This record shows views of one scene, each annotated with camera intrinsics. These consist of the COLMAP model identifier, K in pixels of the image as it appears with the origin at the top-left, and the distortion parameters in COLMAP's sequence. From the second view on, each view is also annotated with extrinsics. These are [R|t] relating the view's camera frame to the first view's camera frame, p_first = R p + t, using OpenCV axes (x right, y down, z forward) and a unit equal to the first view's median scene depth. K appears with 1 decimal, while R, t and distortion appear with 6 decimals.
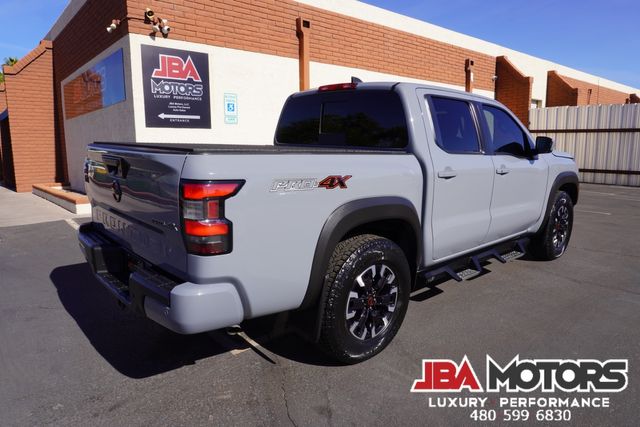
lens RADIAL K [[423.5, 0, 319.7], [0, 423.5, 212.3], [0, 0, 1]] dist [-0.042868, 0.022014]
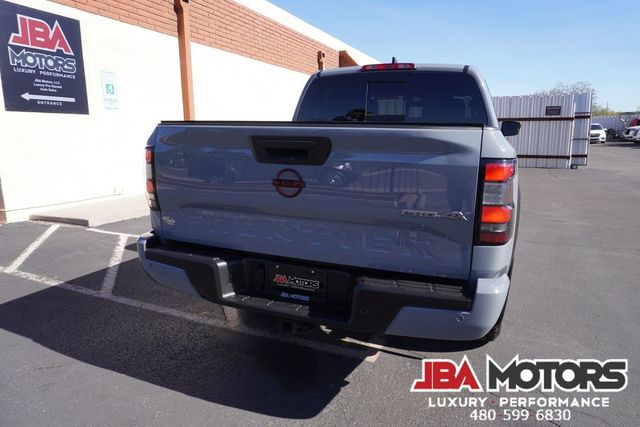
lens RADIAL K [[423.5, 0, 318.3], [0, 423.5, 211.8], [0, 0, 1]] dist [-0.042868, 0.022014]
pose [[0.901510, -0.084724, 0.424383, -0.228704], [0.076720, 0.996404, 0.035948, -0.006330], [-0.425903, 0.000151, 0.904769, 0.085877]]
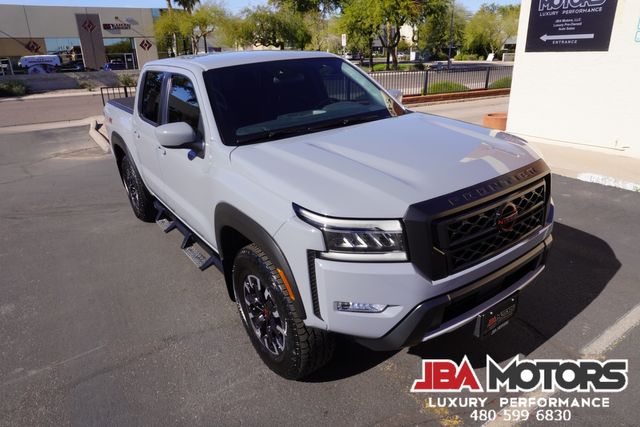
lens RADIAL K [[423.5, 0, 320.4], [0, 423.5, 210.6], [0, 0, 1]] dist [-0.042868, 0.022014]
pose [[-0.136351, 0.358597, -0.923481, 0.590351], [-0.118296, 0.919623, 0.374566, -0.164292], [0.983572, 0.160317, -0.082971, 0.654614]]
